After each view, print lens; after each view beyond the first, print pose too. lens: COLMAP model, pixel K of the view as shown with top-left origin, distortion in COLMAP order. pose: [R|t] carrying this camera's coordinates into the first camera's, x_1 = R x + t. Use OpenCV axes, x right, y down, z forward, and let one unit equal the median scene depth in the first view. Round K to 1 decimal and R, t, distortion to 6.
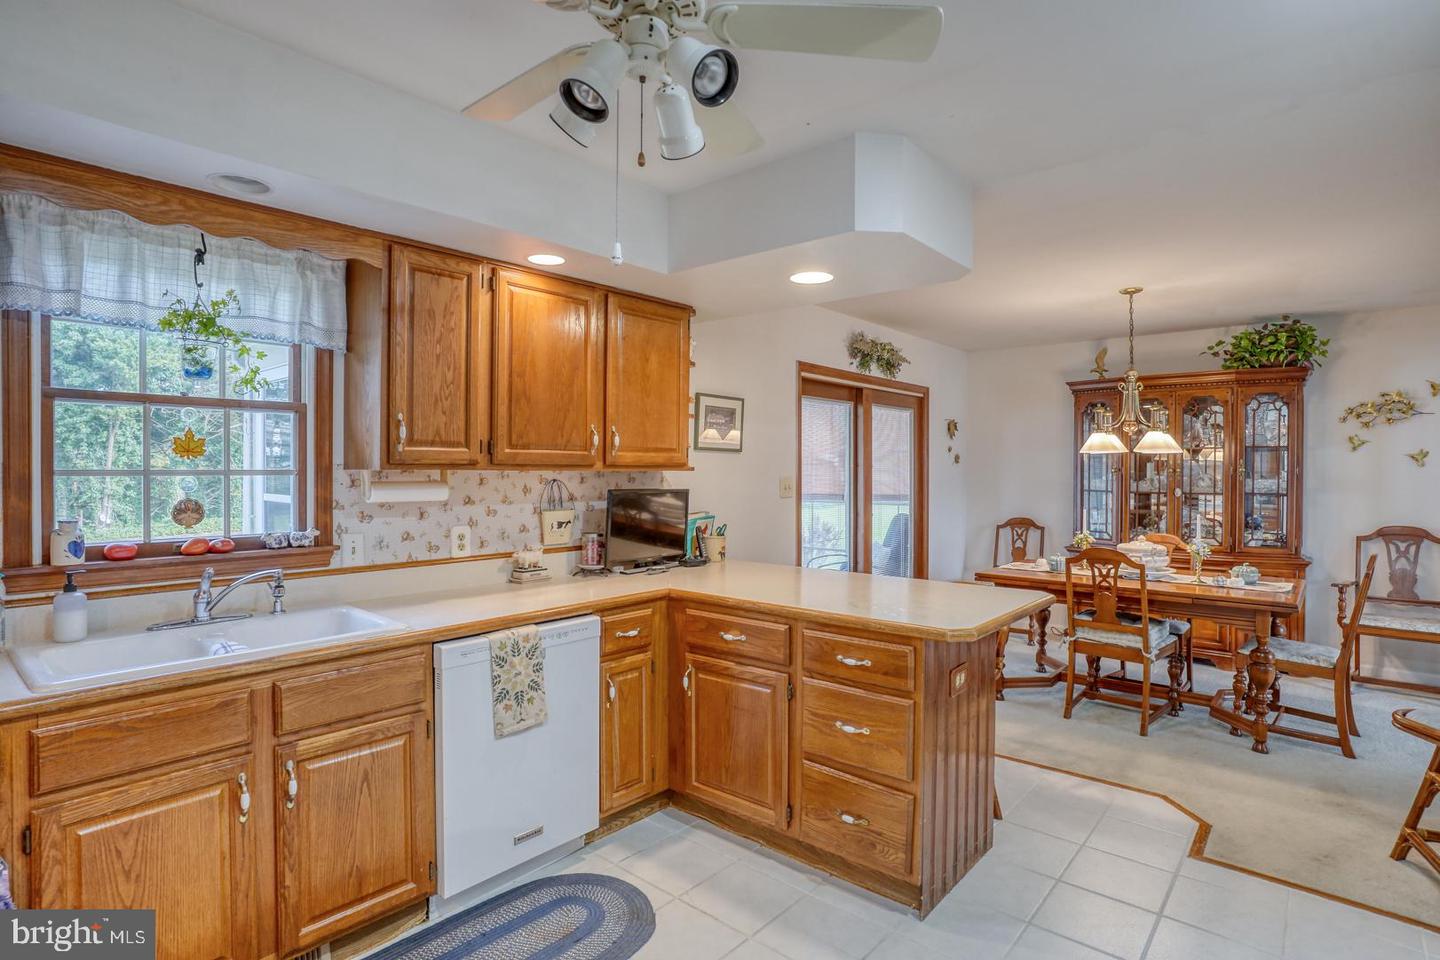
lens RADIAL K [[736.3, 0, 712.7], [0, 736.3, 472.6], [0, 0, 1]] dist [-0.061316, 0.029190]
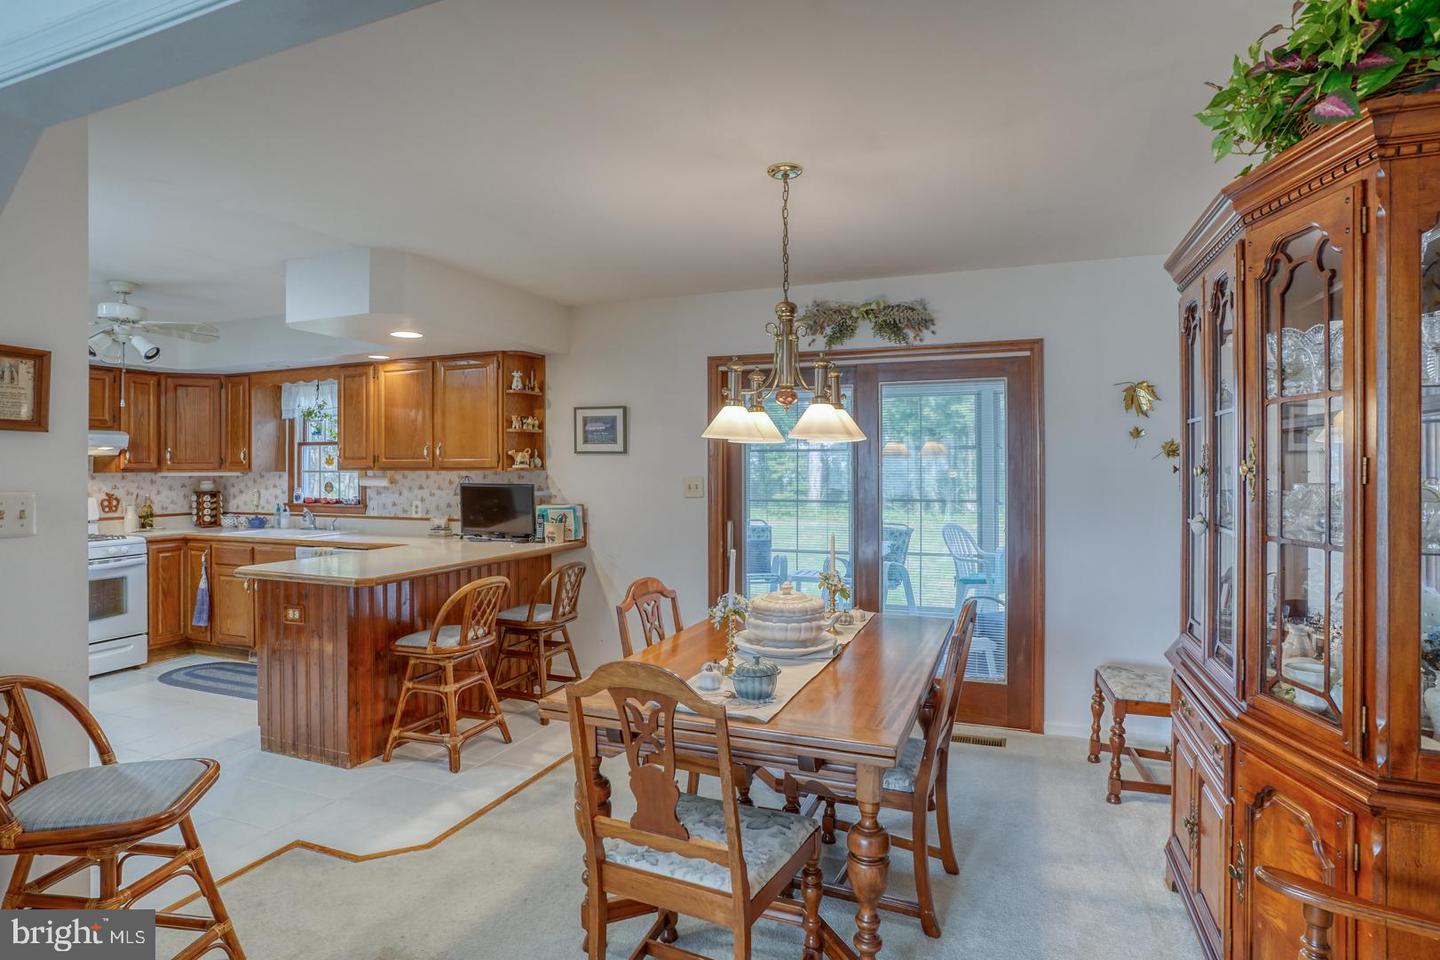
lens RADIAL K [[736.3, 0, 700.5], [0, 736.3, 463.3], [0, 0, 1]] dist [-0.061316, 0.029190]
pose [[0.335292, -0.007299, -0.942086, 1.828671], [0.000150, 0.999970, -0.007694, -0.007917], [0.942114, 0.002438, 0.335283, 1.183111]]
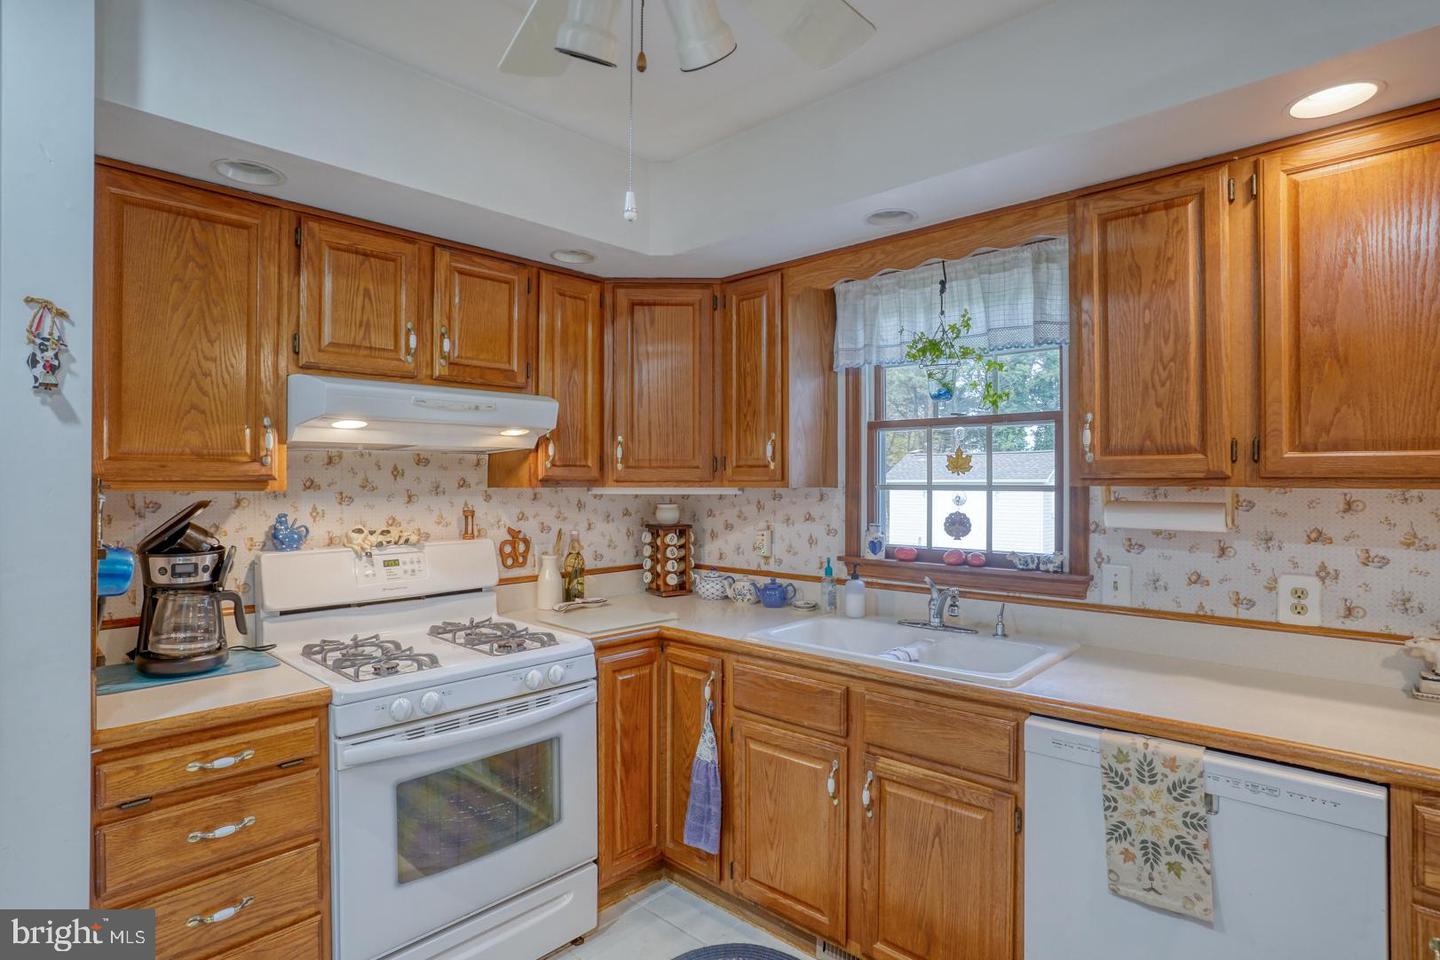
lens RADIAL K [[736.3, 0, 712.8], [0, 736.3, 476.9], [0, 0, 1]] dist [-0.061316, 0.029190]
pose [[-0.028671, -0.008114, -0.999556, 0.322962], [-0.006018, 0.999950, -0.007945, -0.004728], [0.999571, 0.005788, -0.028718, 0.572176]]
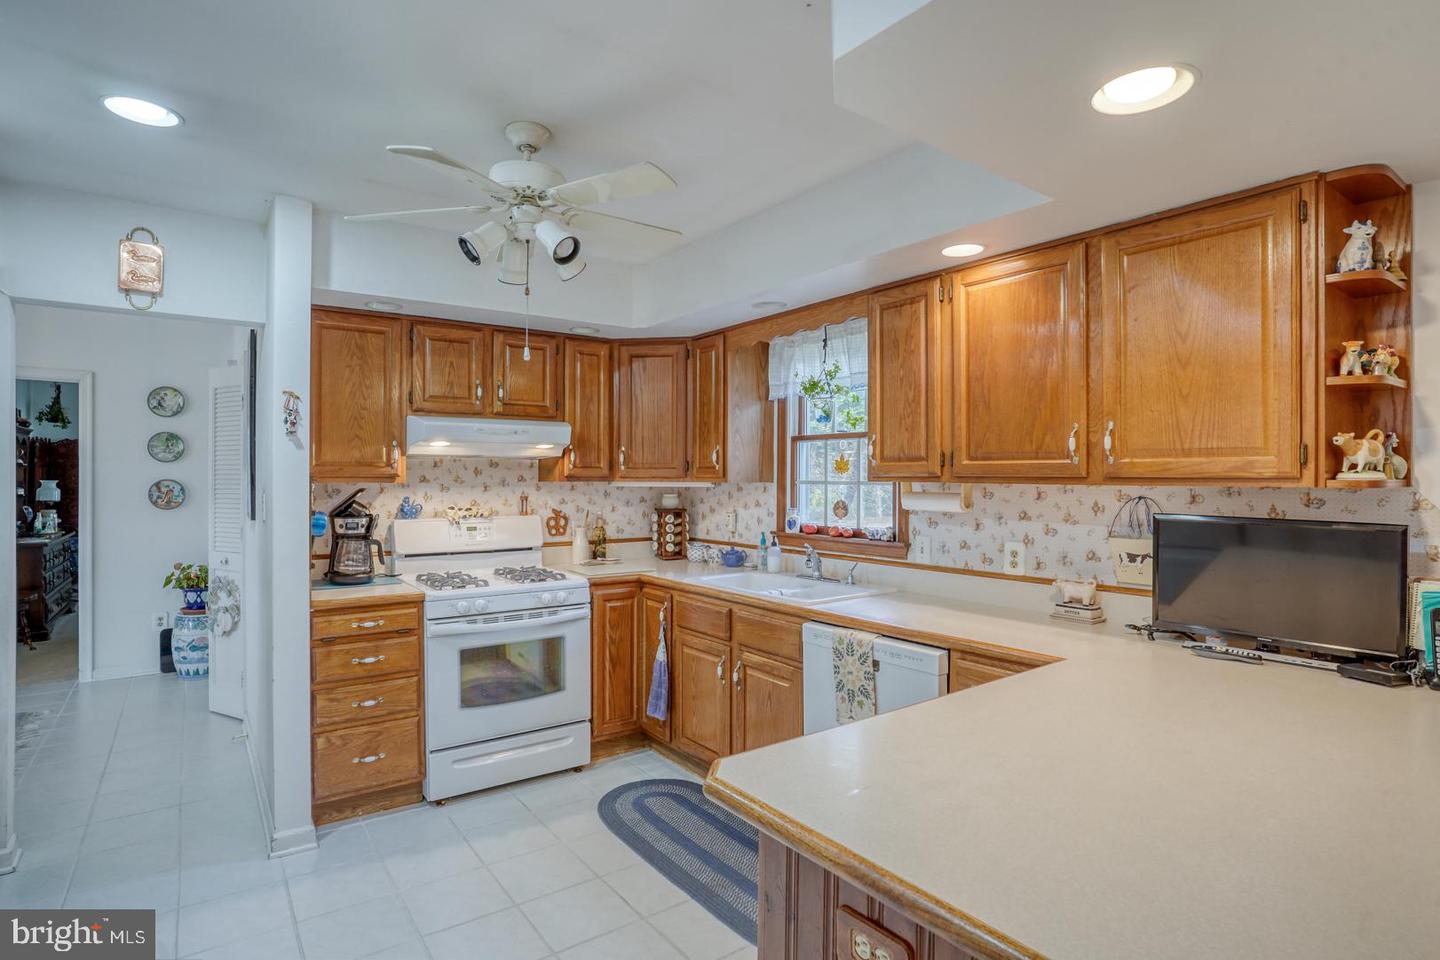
lens RADIAL K [[736.3, 0, 714.8], [0, 736.3, 478.3], [0, 0, 1]] dist [-0.061316, 0.029190]
pose [[-0.211758, -0.001057, -0.977322, 0.736468], [-0.008789, 0.999961, 0.000823, -0.007551], [0.977283, 0.008764, -0.211759, 0.918821]]
